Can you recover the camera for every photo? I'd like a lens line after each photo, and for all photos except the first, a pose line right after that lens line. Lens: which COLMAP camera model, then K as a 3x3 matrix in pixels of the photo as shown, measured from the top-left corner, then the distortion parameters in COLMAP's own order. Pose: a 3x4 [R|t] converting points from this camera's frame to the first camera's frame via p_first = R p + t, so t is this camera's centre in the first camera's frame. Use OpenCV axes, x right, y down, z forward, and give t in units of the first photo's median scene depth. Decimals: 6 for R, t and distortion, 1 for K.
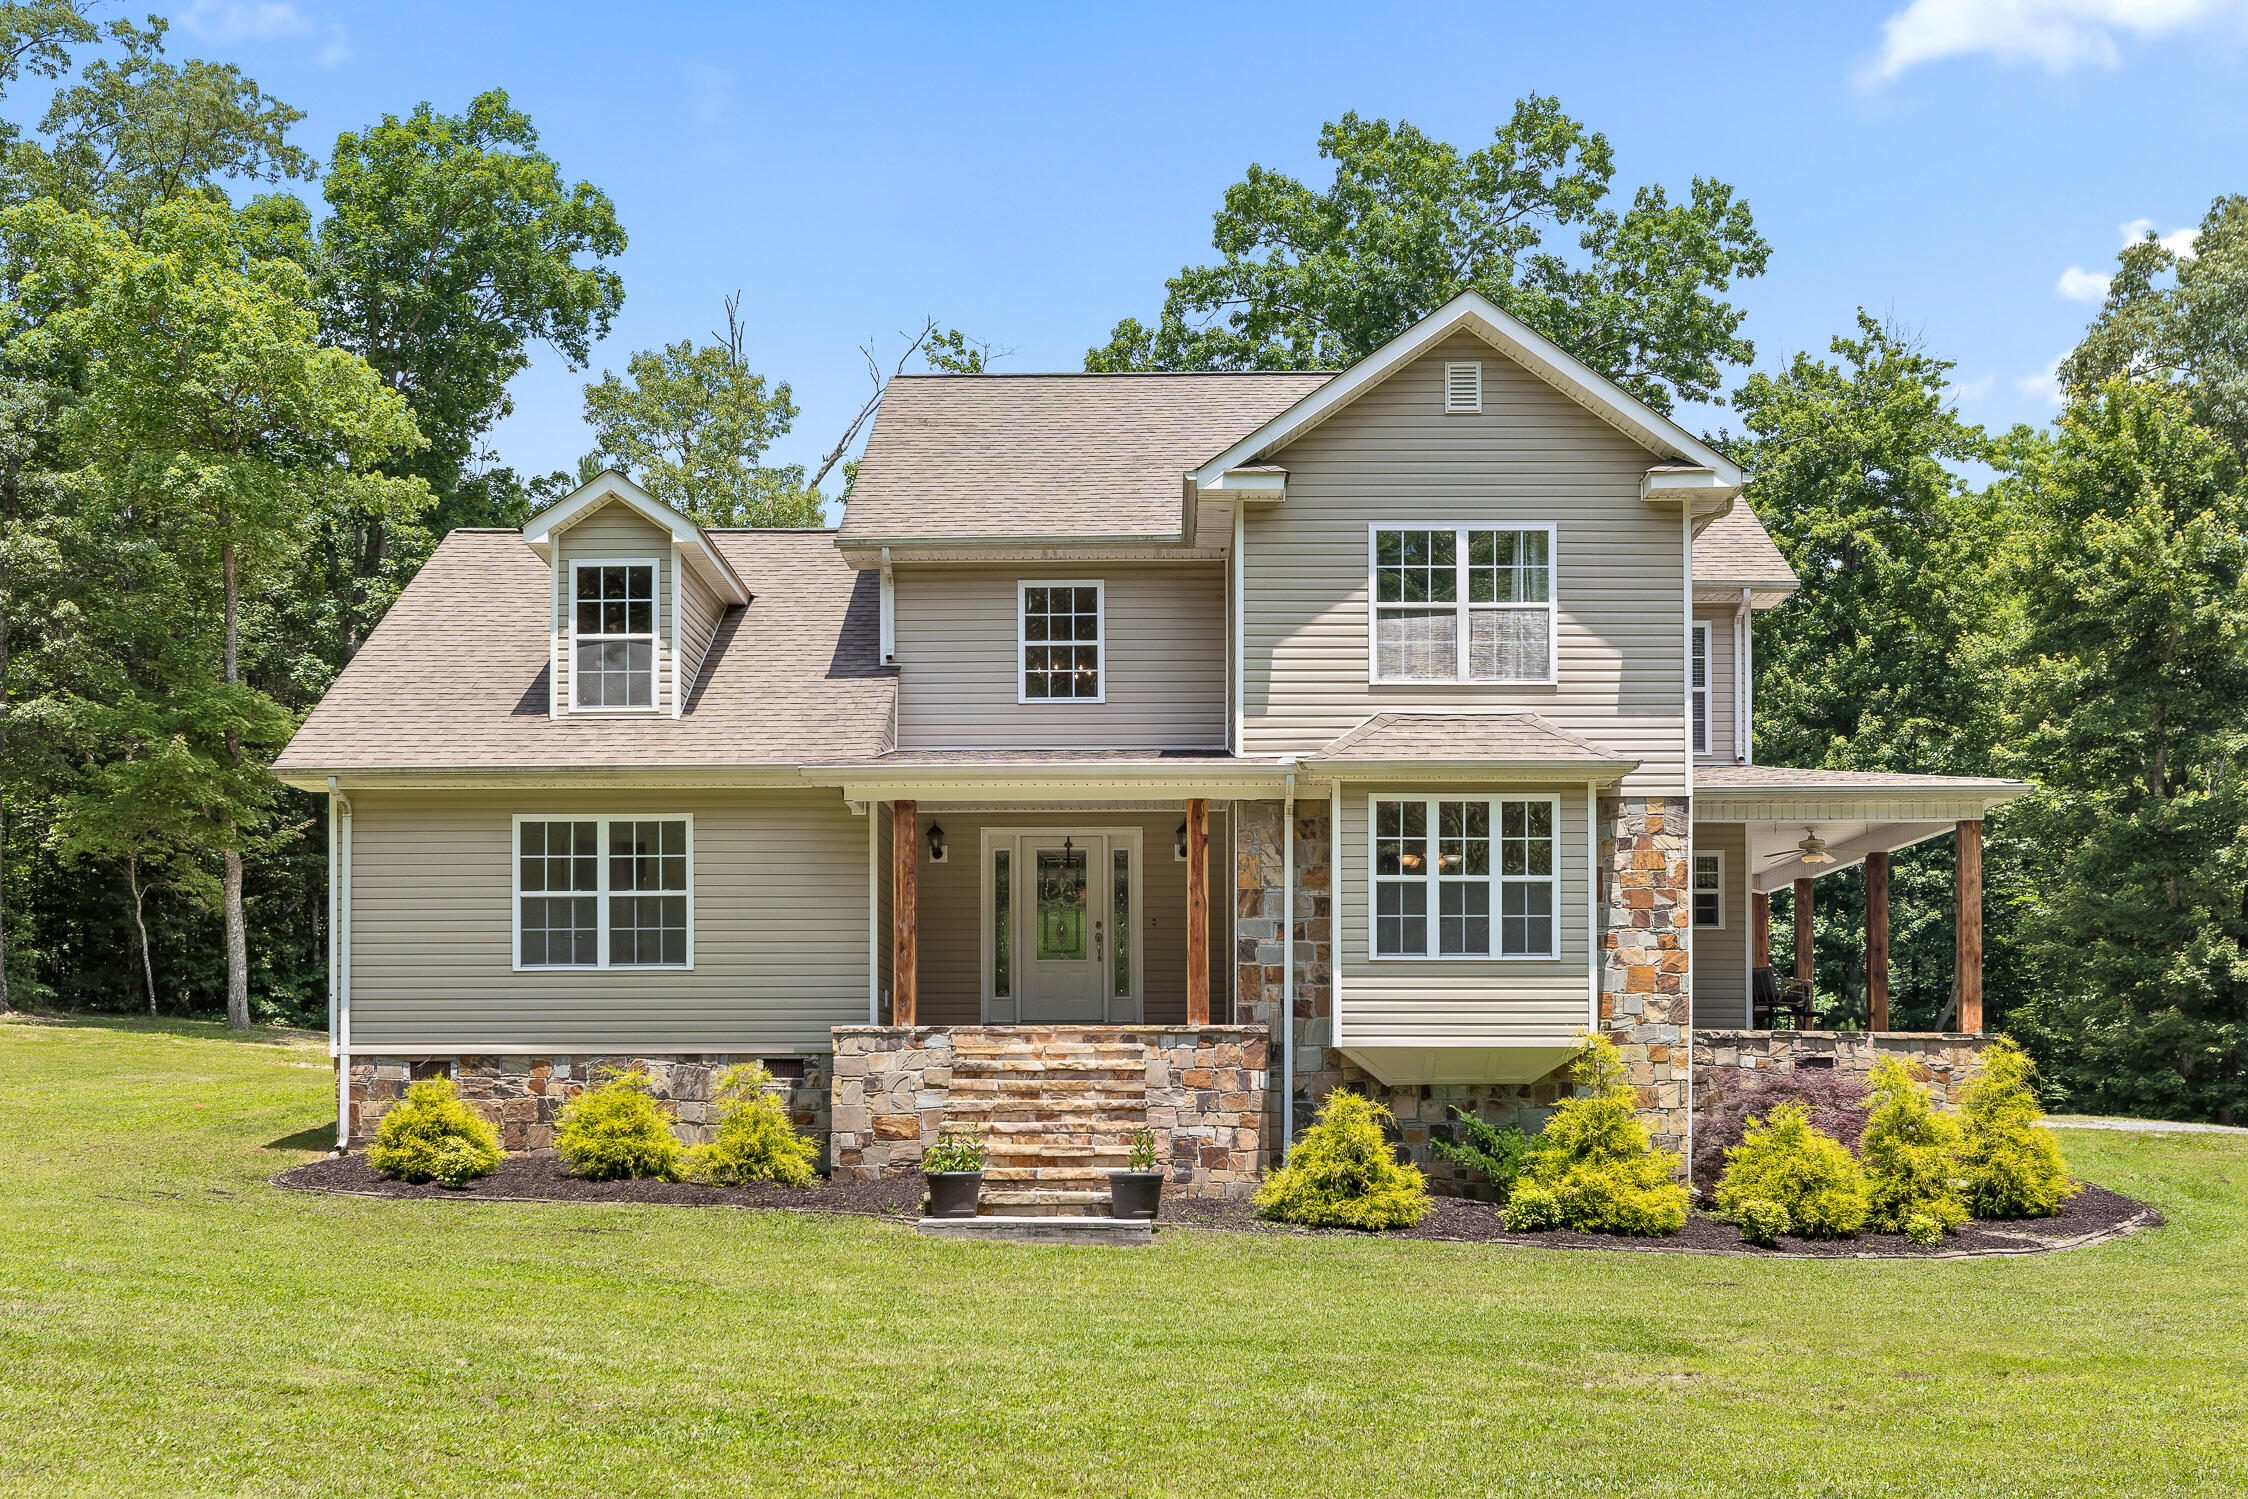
lens RADIAL K [[2225.6, 0, 1114.7], [0, 2225.6, 1025.8], [0, 0, 1]] dist [-0.002463, -0.007908]
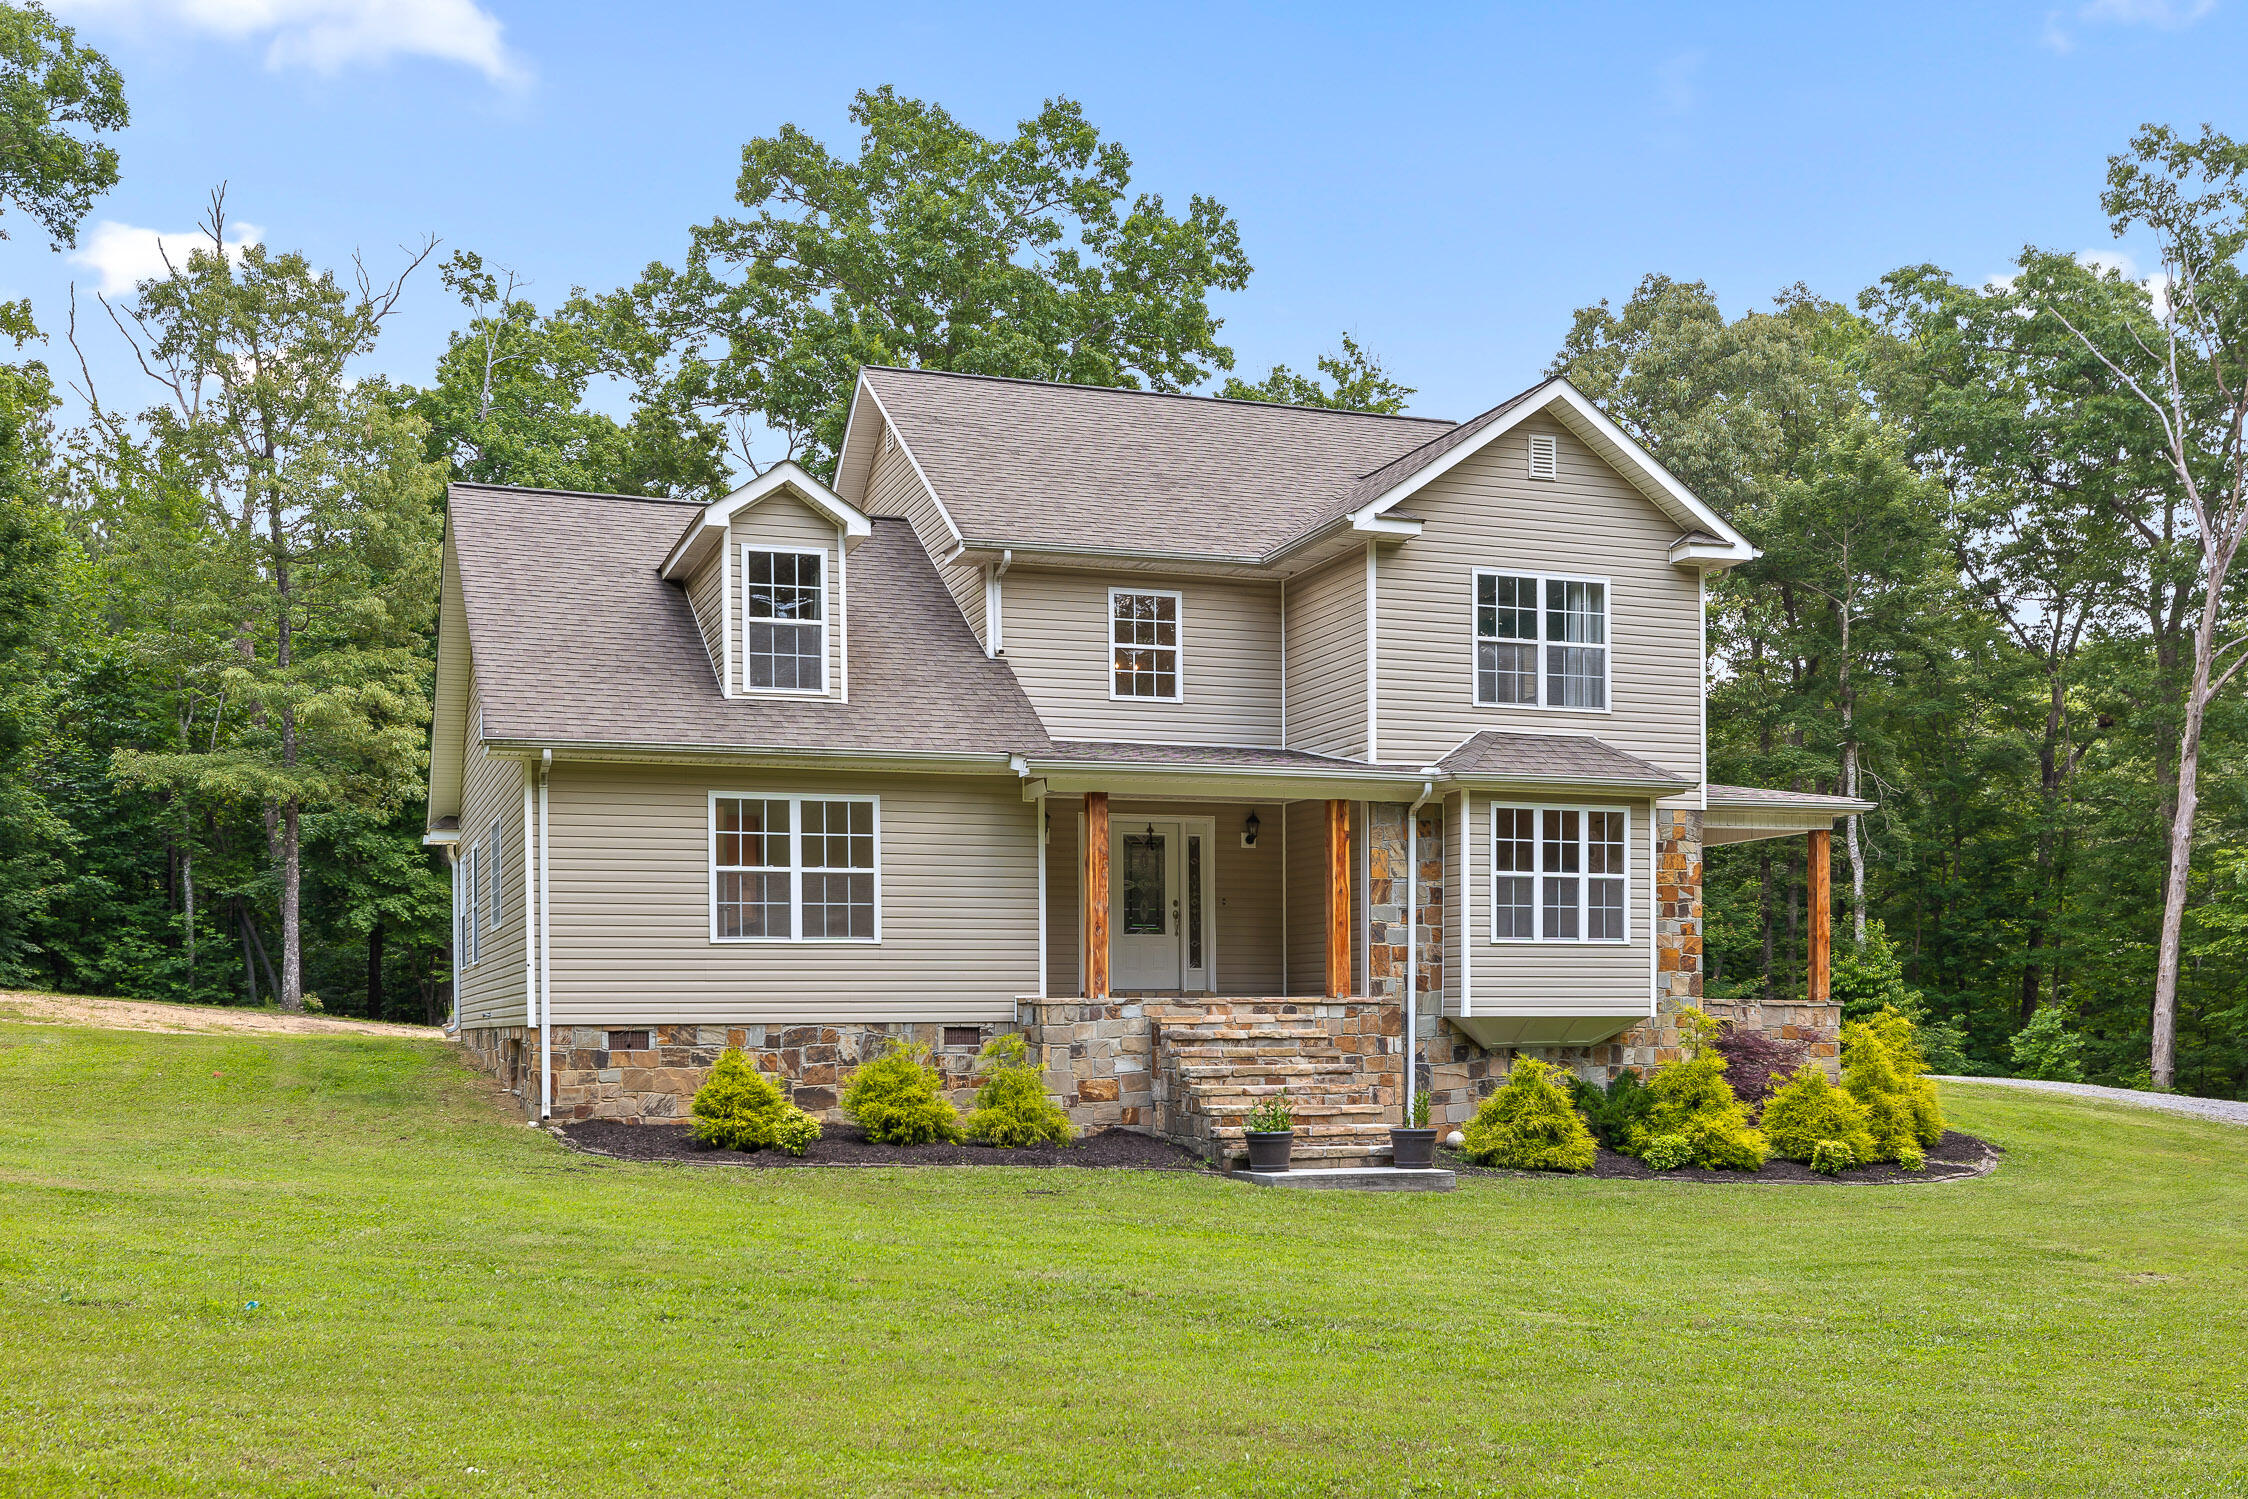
lens RADIAL K [[2195.8, 0, 1125.3], [0, 2195.8, 1015.0], [0, 0, 1]] dist [0.006753, -0.000514]
pose [[0.937971, -0.002273, 0.346705, -0.457978], [-0.006824, 0.999664, 0.025014, -0.018526], [-0.346646, -0.025828, 0.937640, -0.024435]]
